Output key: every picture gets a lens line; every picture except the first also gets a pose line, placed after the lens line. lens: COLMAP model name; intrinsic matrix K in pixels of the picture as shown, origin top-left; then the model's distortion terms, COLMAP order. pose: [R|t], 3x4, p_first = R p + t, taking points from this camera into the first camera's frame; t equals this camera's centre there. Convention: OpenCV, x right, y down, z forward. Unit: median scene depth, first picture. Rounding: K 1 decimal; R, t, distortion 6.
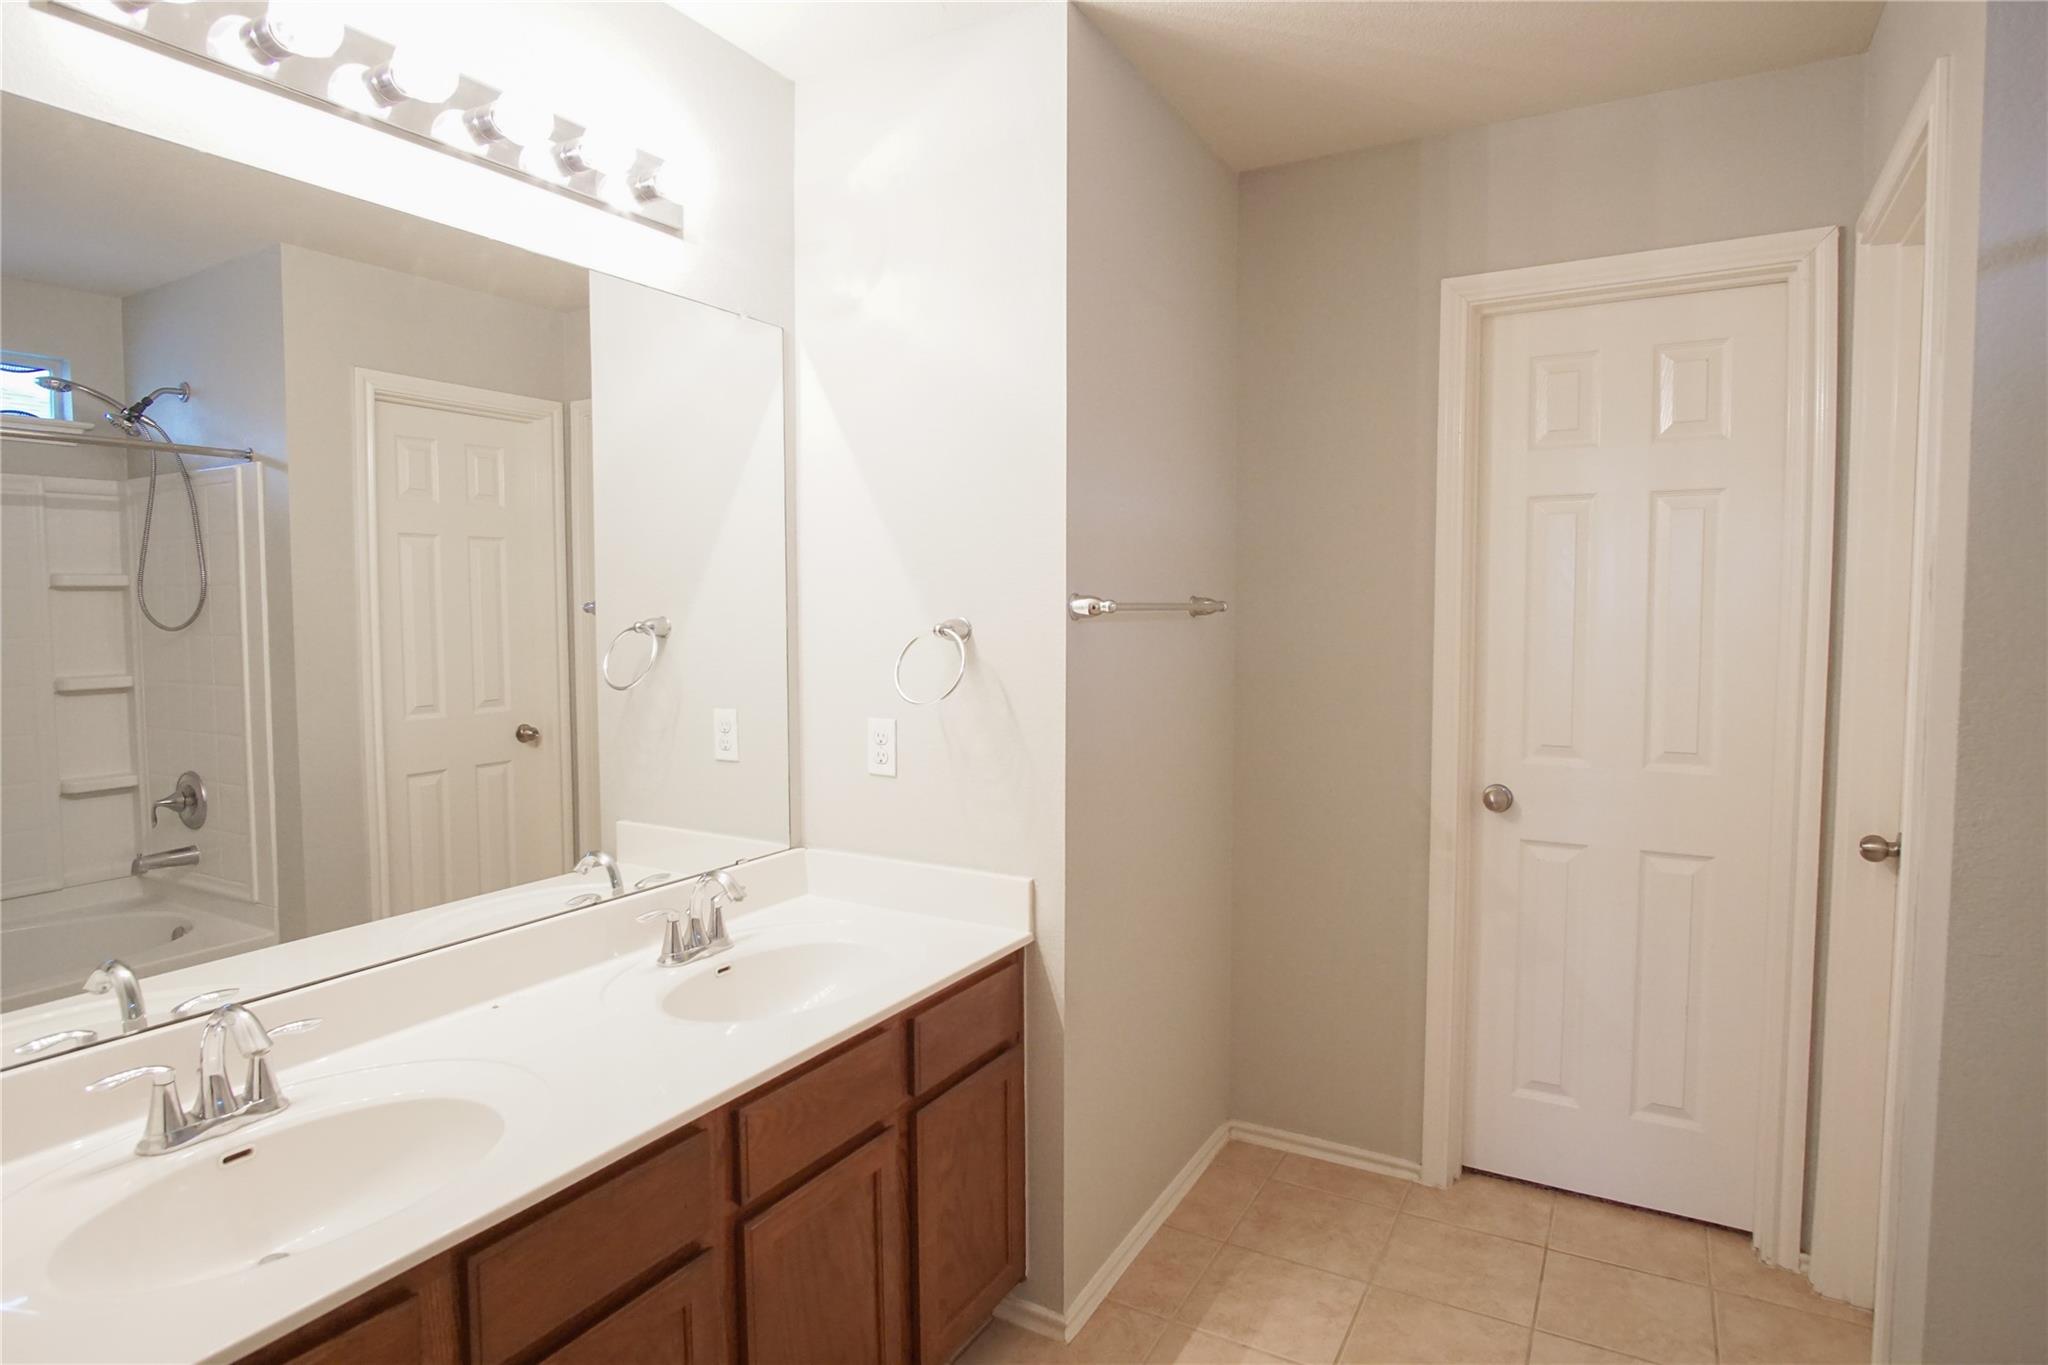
lens RADIAL K [[1132.1, 0, 1023.7], [0, 1132.1, 673.4], [0, 0, 1]] dist [-0.003963, -0.001442]
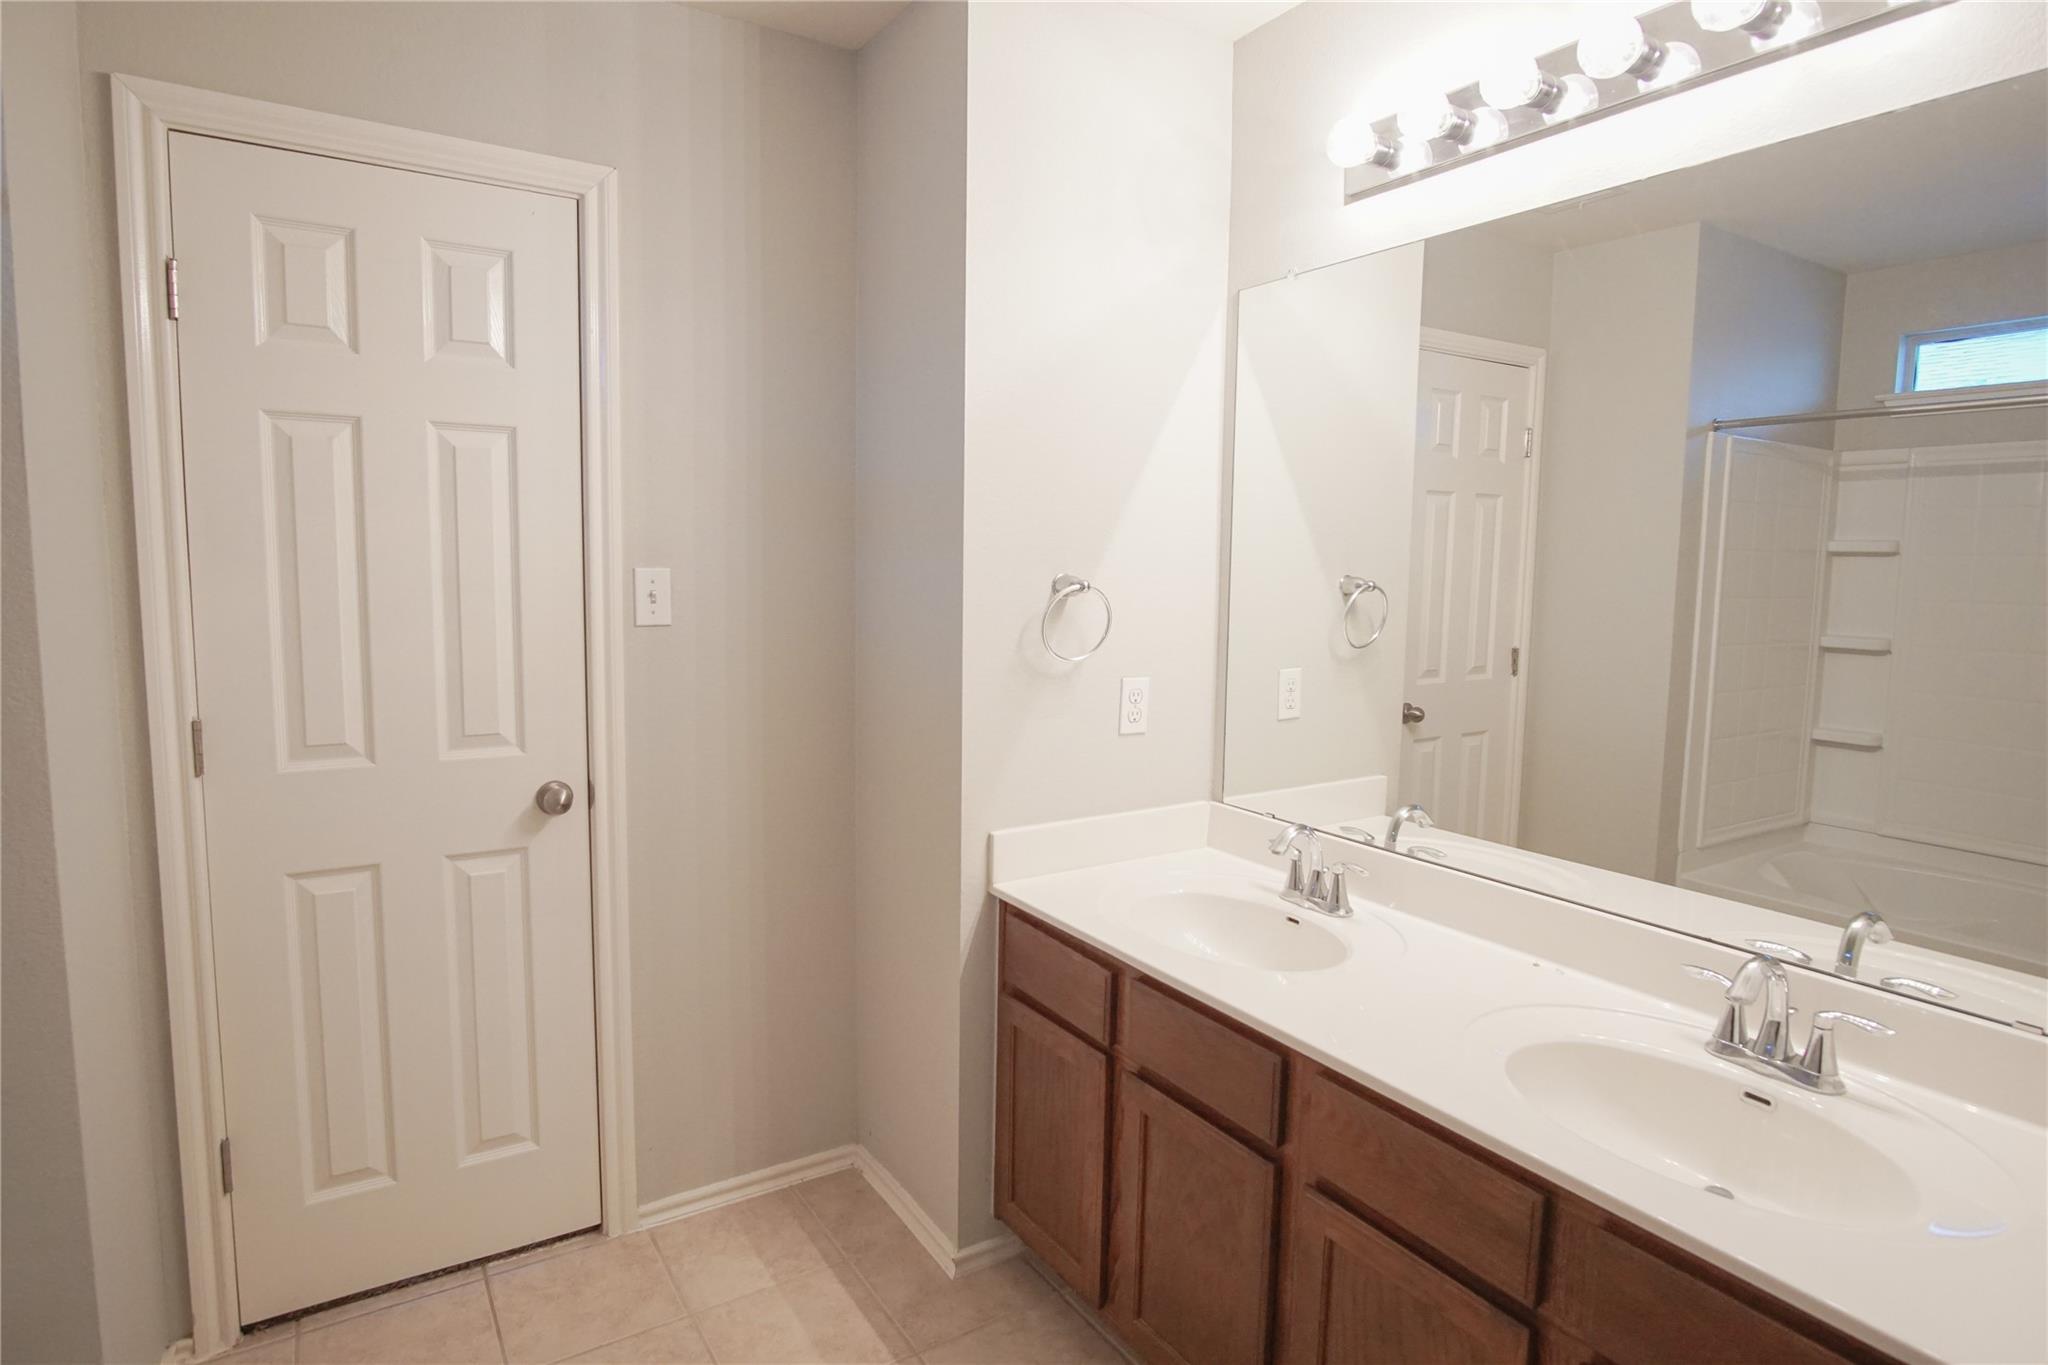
lens RADIAL K [[1070.6, 0, 1024.0], [0, 1070.6, 682.5], [0, 0, 1]] dist [-0.002186, -0.000190]
pose [[-0.449376, 0.098078, -0.887942, 0.586048], [-0.071232, 0.986856, 0.145054, -0.066849], [0.890498, 0.128434, -0.436483, 0.988996]]
